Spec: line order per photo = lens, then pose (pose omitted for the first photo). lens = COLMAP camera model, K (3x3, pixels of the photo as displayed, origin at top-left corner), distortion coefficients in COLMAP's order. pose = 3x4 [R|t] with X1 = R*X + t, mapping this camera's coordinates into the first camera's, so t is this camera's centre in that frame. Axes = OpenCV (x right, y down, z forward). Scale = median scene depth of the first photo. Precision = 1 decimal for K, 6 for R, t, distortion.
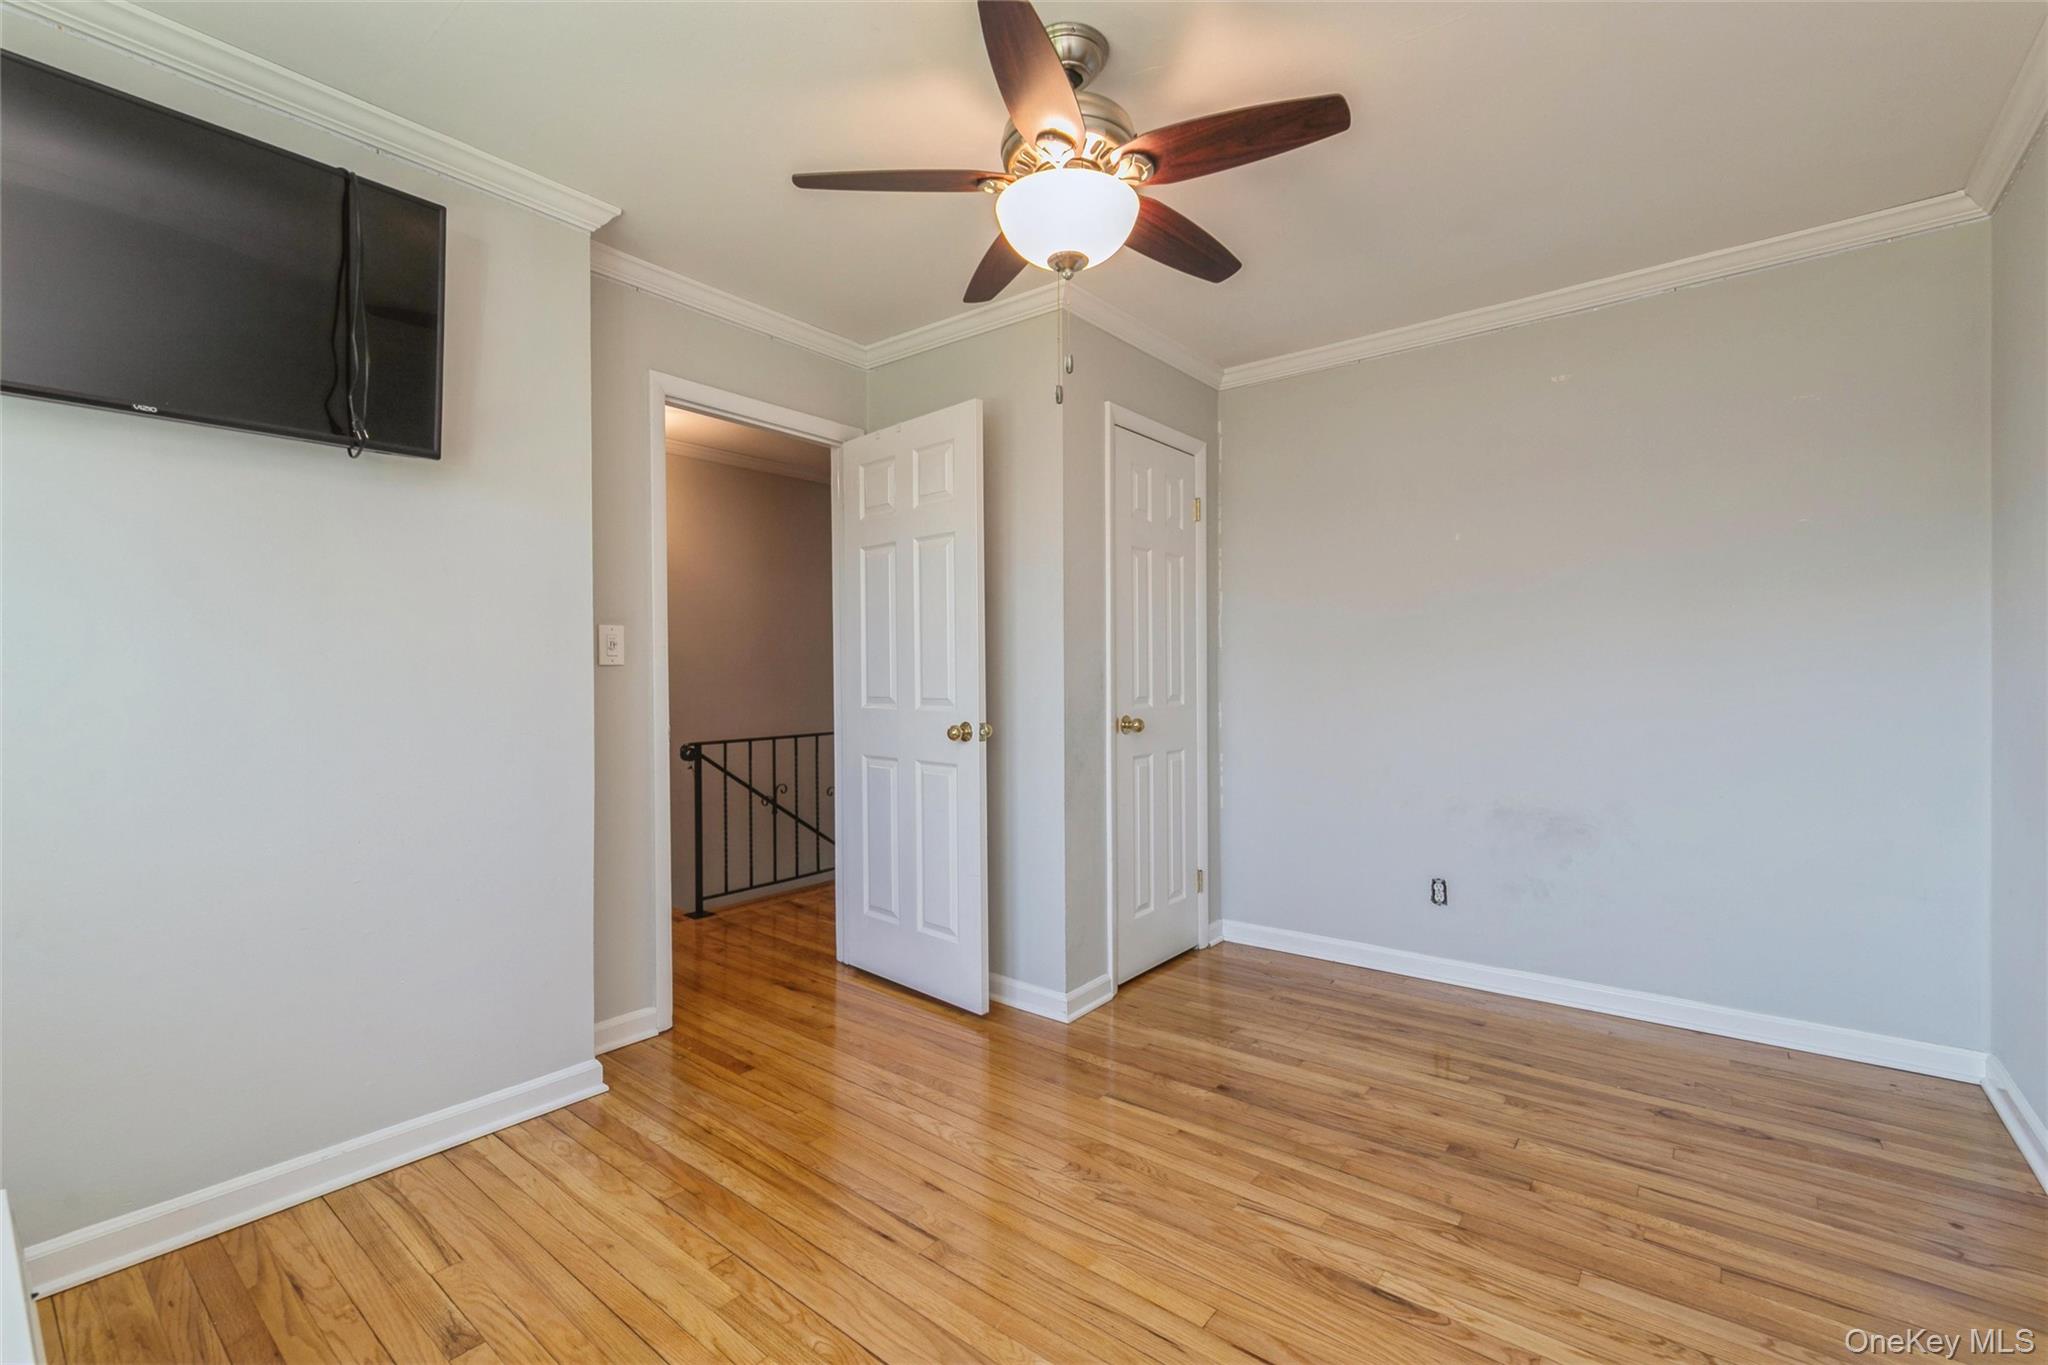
lens RADIAL K [[893.2, 0, 1018.6], [0, 893.2, 679.9], [0, 0, 1]] dist [0.001483, -0.000598]
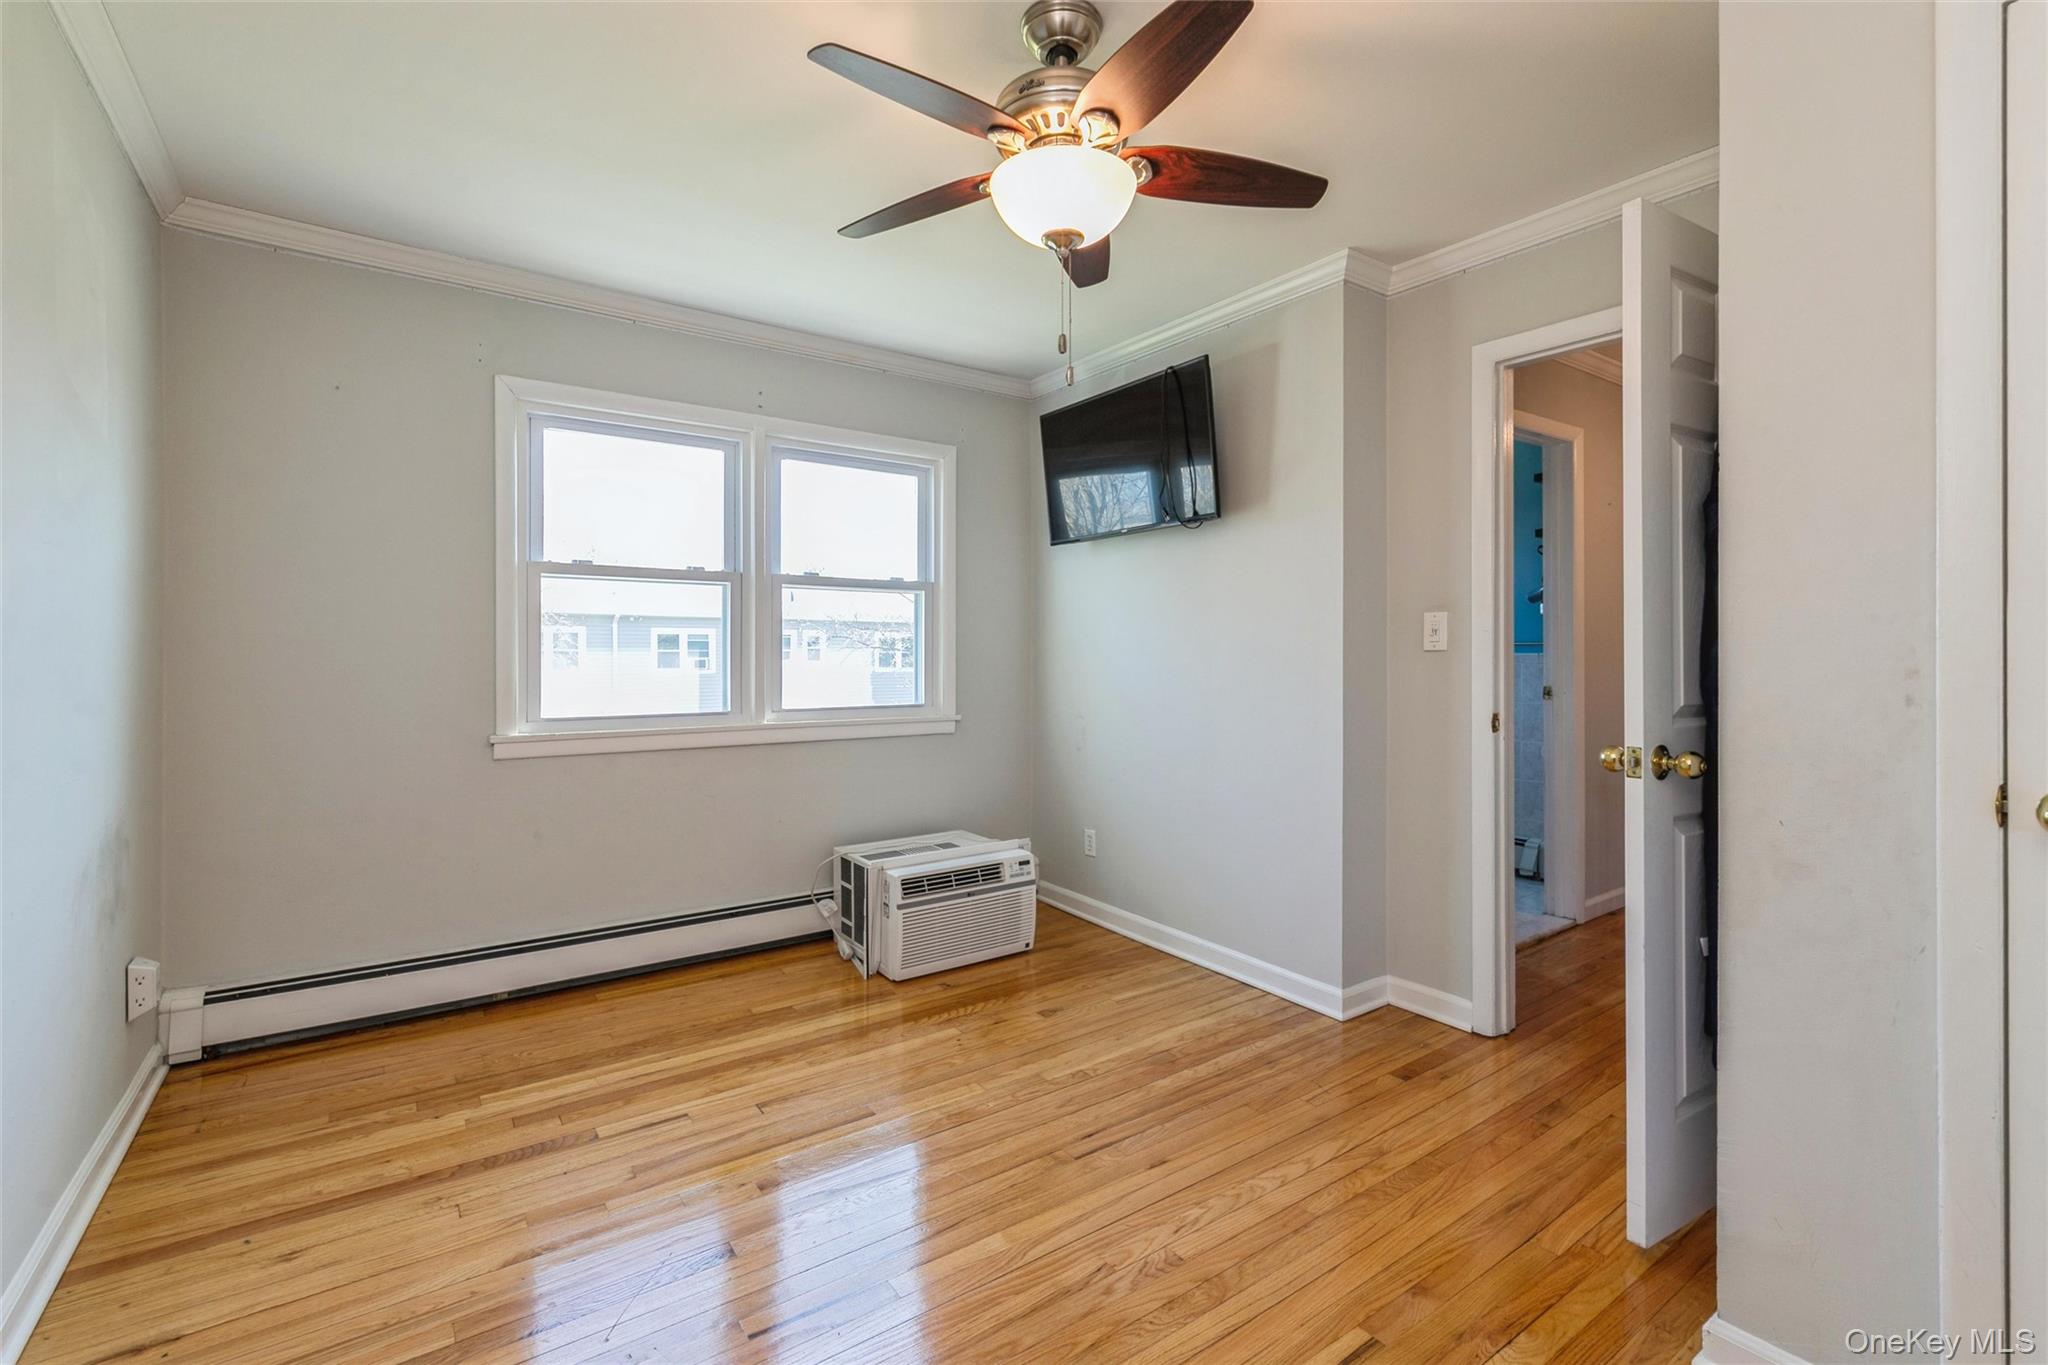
lens RADIAL K [[893.2, 0, 1037.0], [0, 893.2, 648.4], [0, 0, 1]] dist [0.001483, -0.000598]
pose [[-0.257698, 0.001749, -0.966224, 0.975586], [-0.007919, 0.999961, 0.003922, -0.028491], [0.966193, 0.008663, -0.257674, 1.182051]]
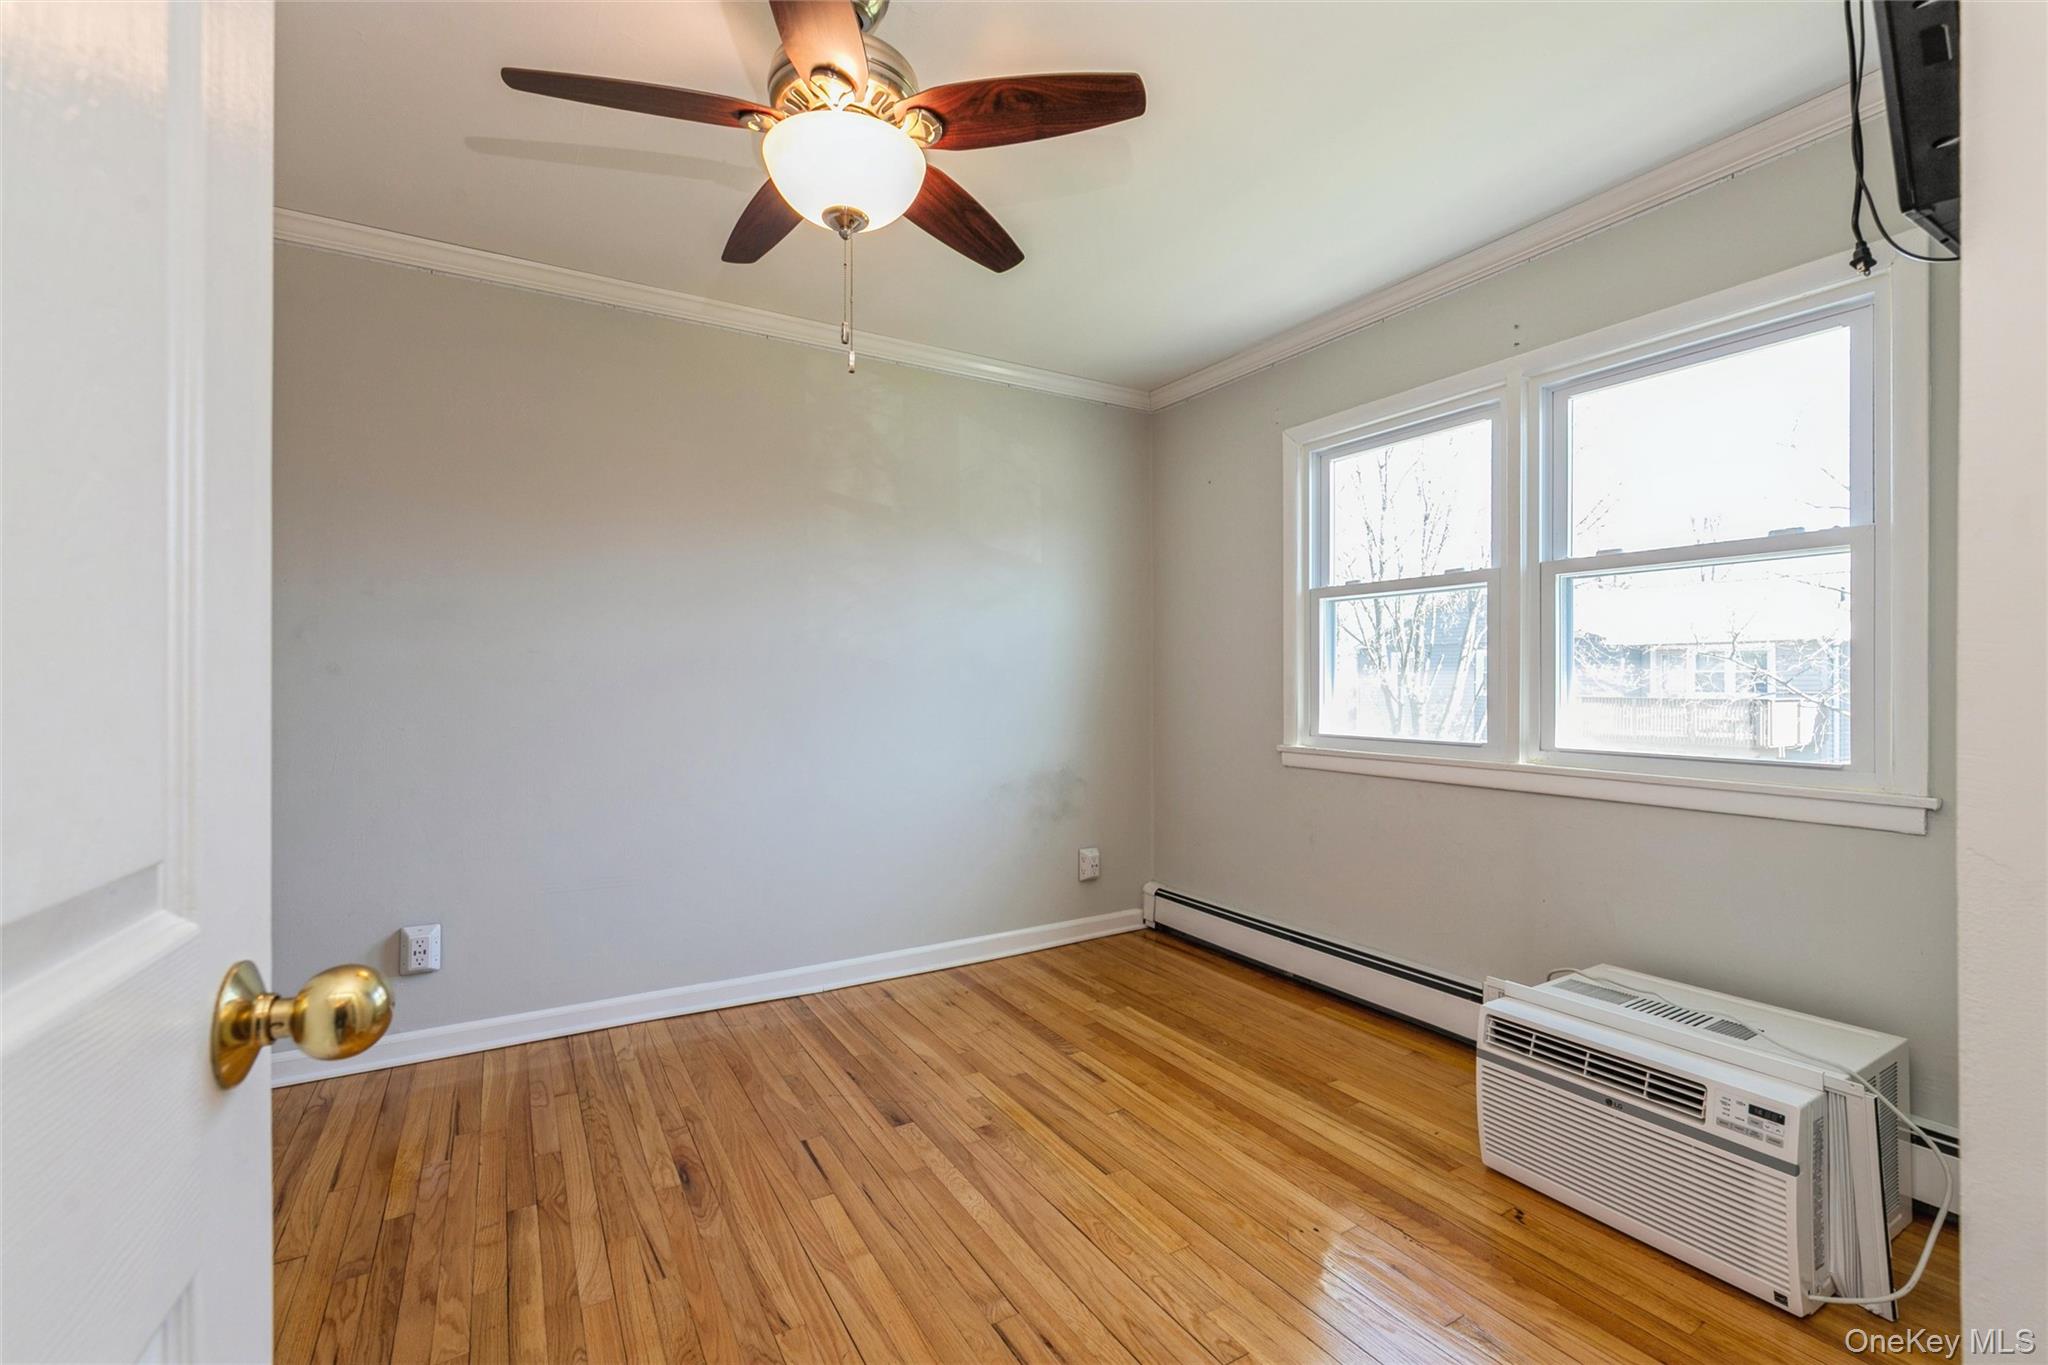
lens RADIAL K [[893.2, 0, 1031.9], [0, 893.2, 683.8], [0, 0, 1]] dist [0.001483, -0.000598]
pose [[-0.941842, 0.008095, 0.335958, -0.406594], [0.012563, 0.999859, 0.011127, -0.011897], [-0.335820, 0.014700, -0.941811, 1.720862]]
